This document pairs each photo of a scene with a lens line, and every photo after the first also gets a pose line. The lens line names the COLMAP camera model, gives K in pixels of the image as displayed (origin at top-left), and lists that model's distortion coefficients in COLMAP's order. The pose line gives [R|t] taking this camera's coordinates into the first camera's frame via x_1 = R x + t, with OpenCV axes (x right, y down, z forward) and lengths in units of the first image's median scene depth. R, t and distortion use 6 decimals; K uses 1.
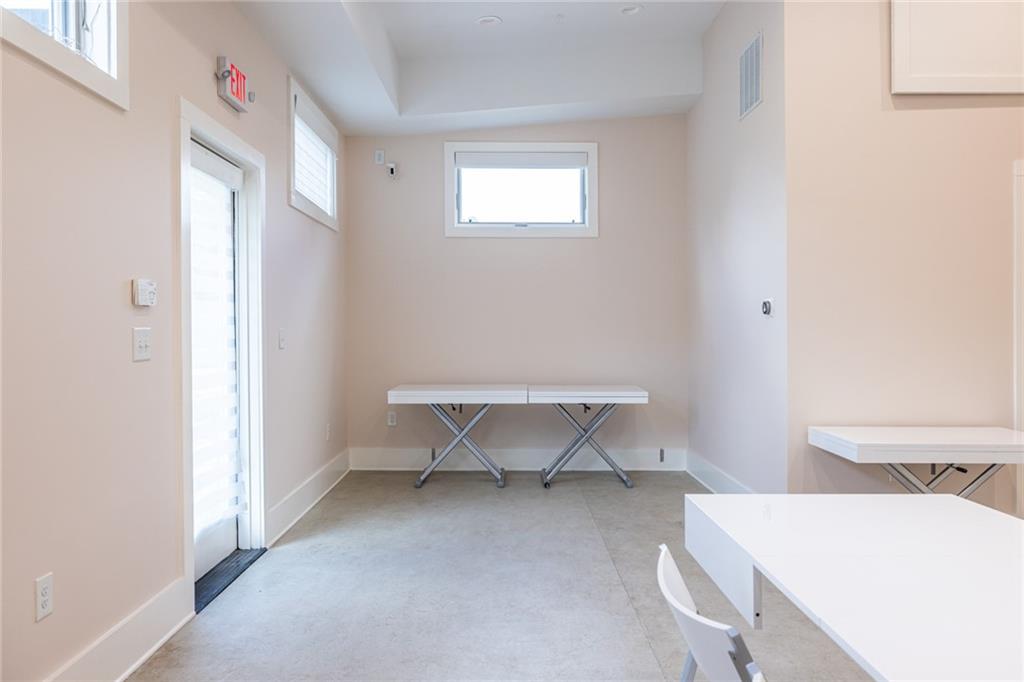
lens RADIAL K [[732.4, 0, 512.0], [0, 732.4, 341.0], [0, 0, 1]] dist [-0.041409, -0.001946]
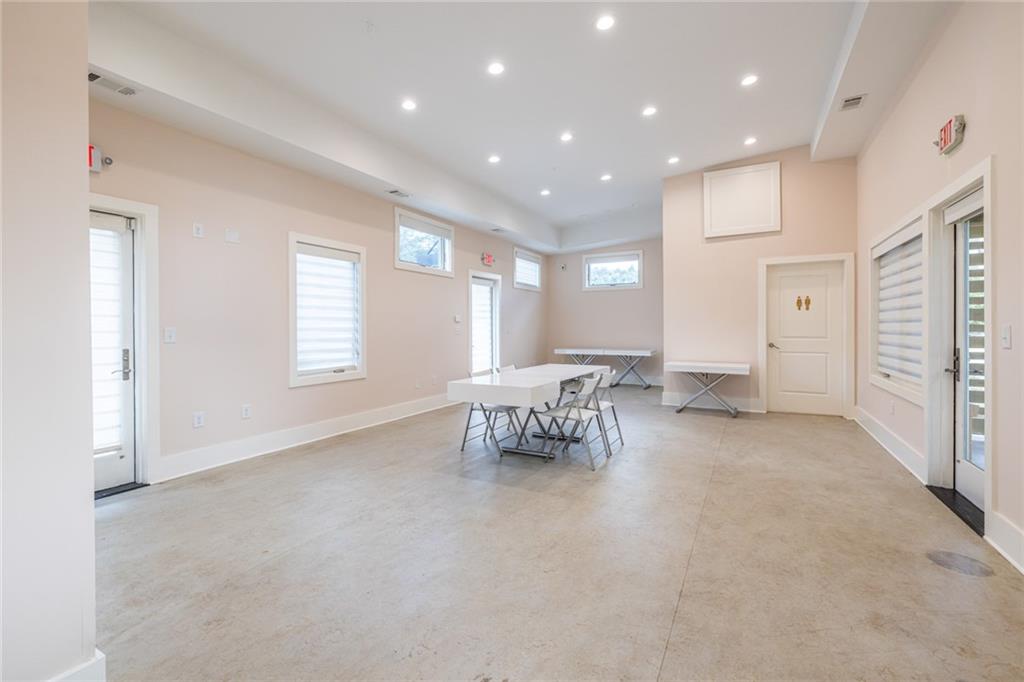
lens RADIAL K [[426.6, 0, 515.7], [0, 426.6, 334.4], [0, 0, 1]] dist [0.000504, 0.000170]
pose [[0.882994, 0.006708, -0.469337, 0.495554], [-0.004743, 0.999974, 0.005367, 0.005631], [0.469361, -0.002513, 0.883003, -0.545429]]
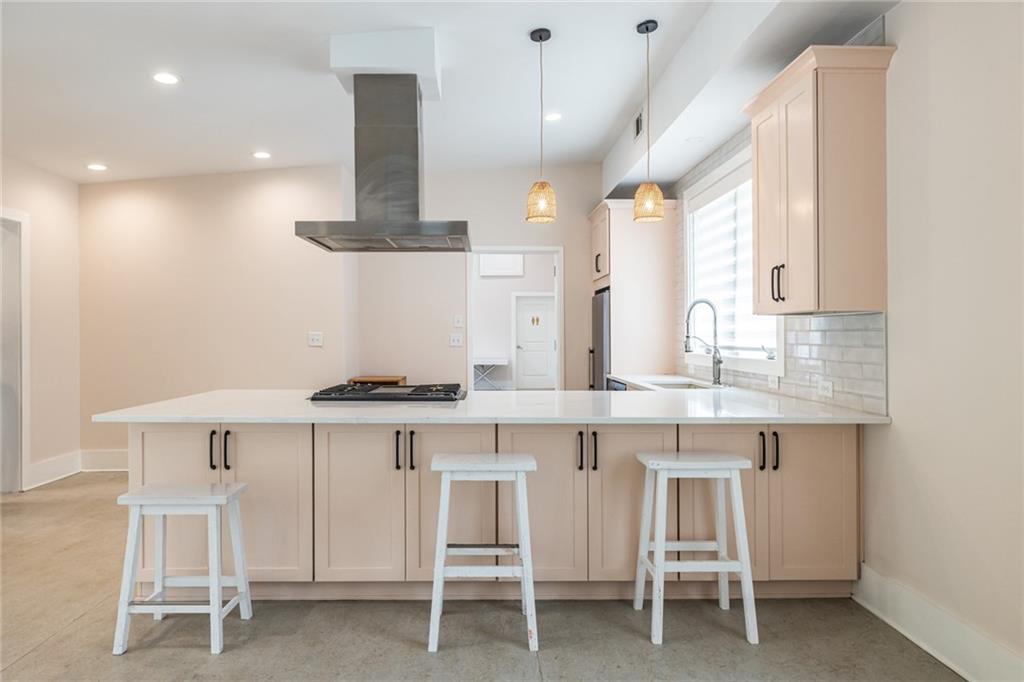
lens RADIAL K [[634.3, 0, 508.9], [0, 634.3, 330.8], [0, 0, 1]] dist [0.005583, -0.000493]
pose [[0.999806, 0.002857, 0.019470, 0.470308], [-0.002453, 0.999783, -0.020699, 0.024551], [-0.019525, 0.020647, 0.999596, -1.885957]]
